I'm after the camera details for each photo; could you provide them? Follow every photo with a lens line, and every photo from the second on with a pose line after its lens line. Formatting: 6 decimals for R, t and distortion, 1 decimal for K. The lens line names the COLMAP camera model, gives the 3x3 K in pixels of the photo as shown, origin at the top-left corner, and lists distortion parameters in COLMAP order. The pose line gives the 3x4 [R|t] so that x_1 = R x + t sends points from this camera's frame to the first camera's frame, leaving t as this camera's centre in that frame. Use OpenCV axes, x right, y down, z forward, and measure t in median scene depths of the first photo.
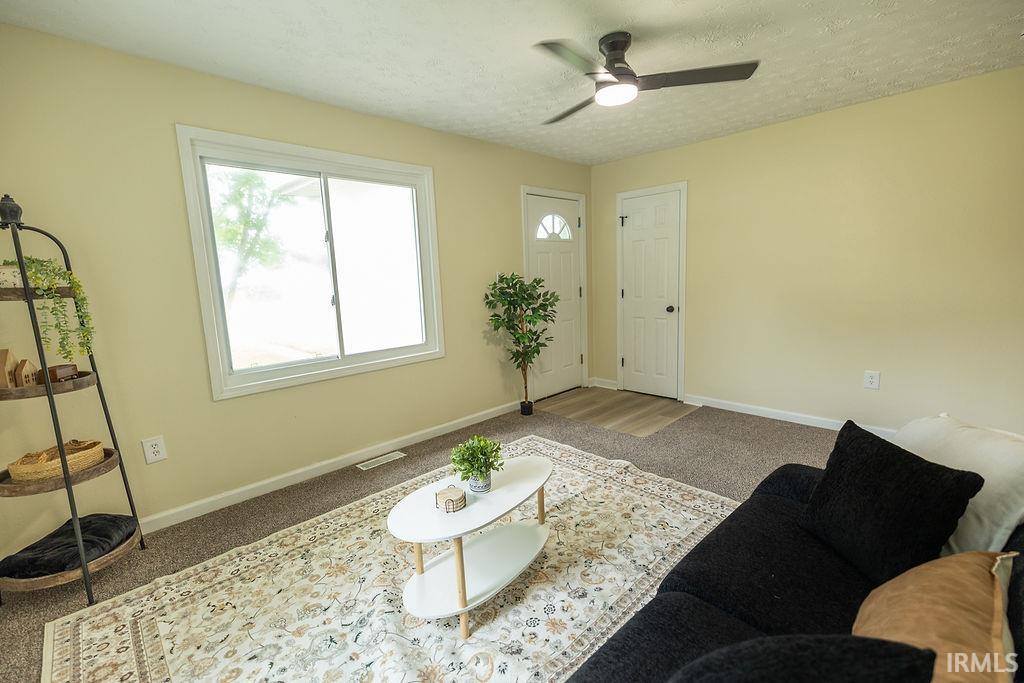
lens RADIAL K [[451.0, 0, 506.7], [0, 451.0, 340.5], [0, 0, 1]] dist [-0.000254, -0.000140]
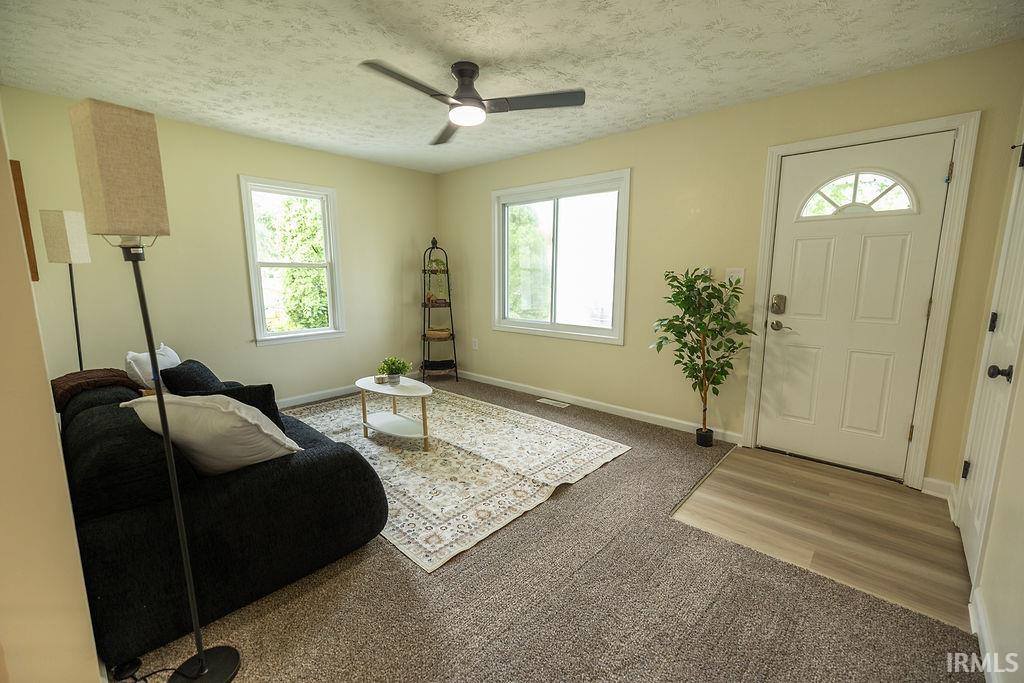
lens RADIAL K [[426.5, 0, 508.3], [0, 426.5, 340.3], [0, 0, 1]] dist [0.000924, -0.000035]
pose [[0.061380, 0.196193, -0.978642, 0.860345], [-0.144202, 0.971947, 0.185806, -0.128522], [0.987643, 0.129717, 0.087949, 0.659470]]
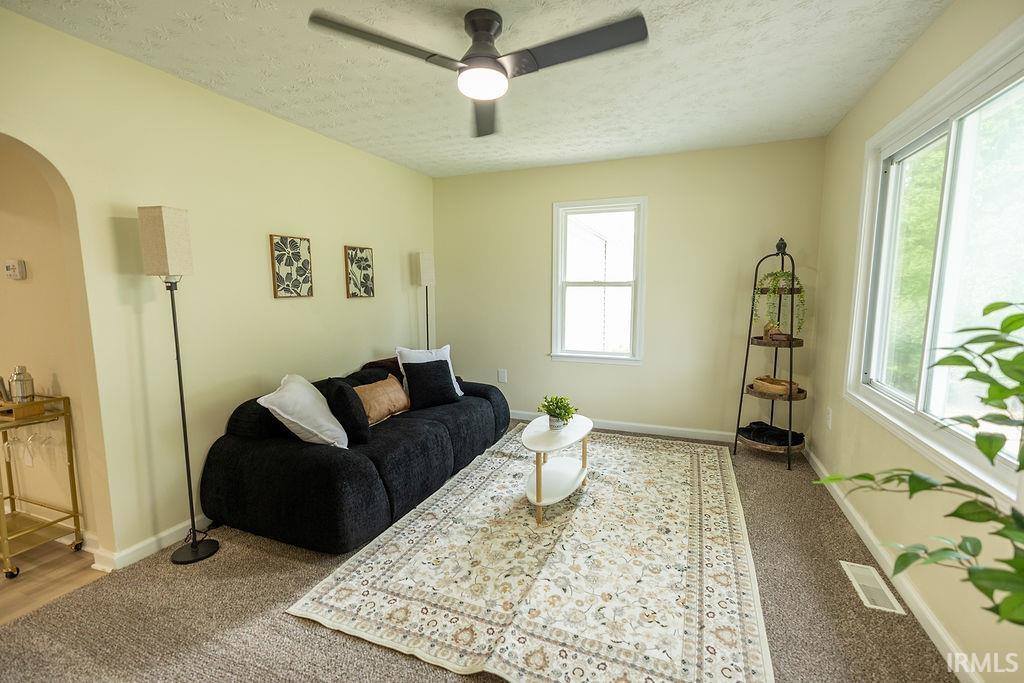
lens RADIAL K [[450.1, 0, 514.3], [0, 450.1, 339.5], [0, 0, 1]] dist [0.002816, 0.000198]
pose [[-0.907631, 0.089806, -0.410049, 0.348823], [-0.021278, 0.965748, 0.258609, -0.187956], [0.419229, 0.243447, -0.874632, 1.136693]]
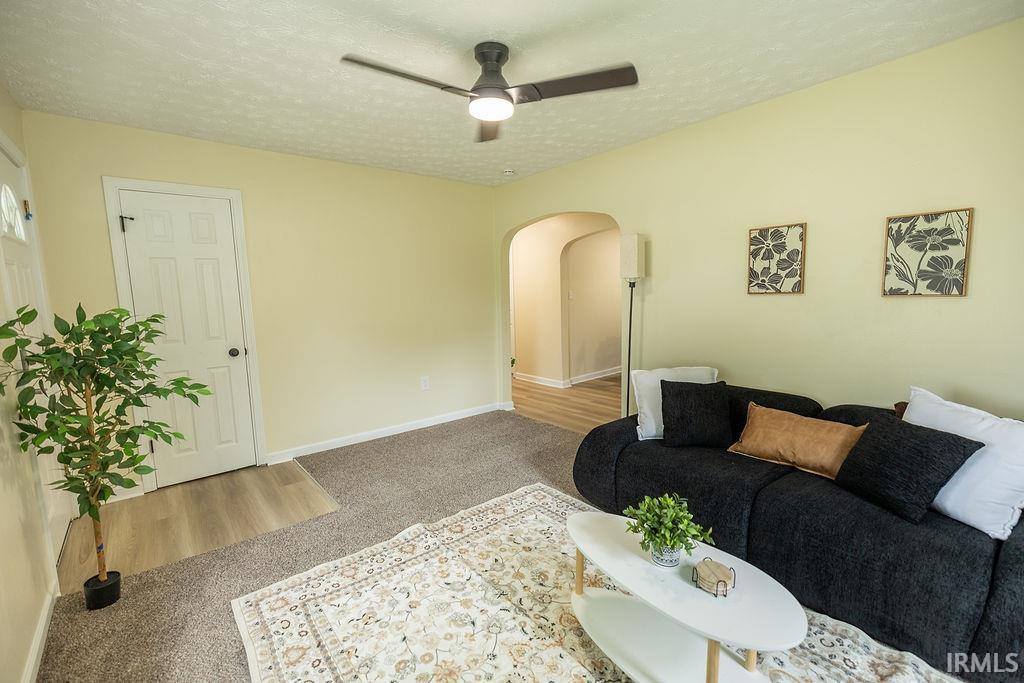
lens RADIAL K [[444.7, 0, 512.0], [0, 444.7, 341.5], [0, 0, 1]] dist [0.002561, 0.000081]
pose [[0.071766, -0.085315, 0.993766, -0.429119], [0.161776, 0.984138, 0.072805, -0.082807], [-0.984215, 0.155542, 0.084430, 0.583788]]
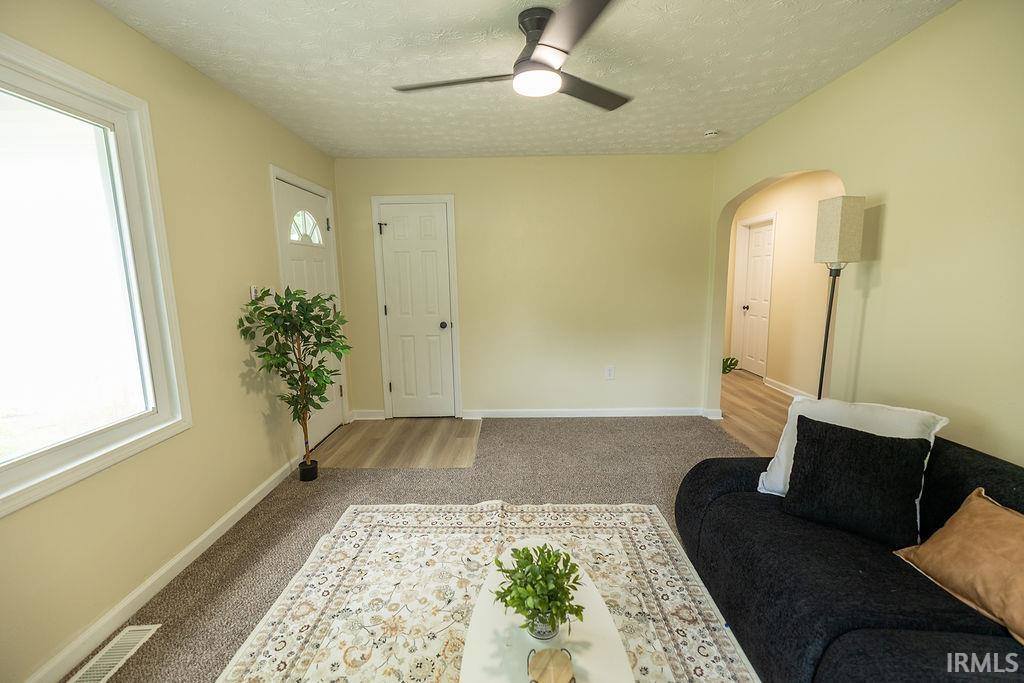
lens RADIAL K [[443.3, 0, 513.1], [0, 443.3, 340.8], [0, 0, 1]] dist [0.002532, 0.000063]
pose [[0.696716, -0.078786, 0.713007, -0.259462], [0.093888, 0.995415, 0.018249, -0.049304], [-0.711176, 0.054228, 0.700919, 0.287778]]
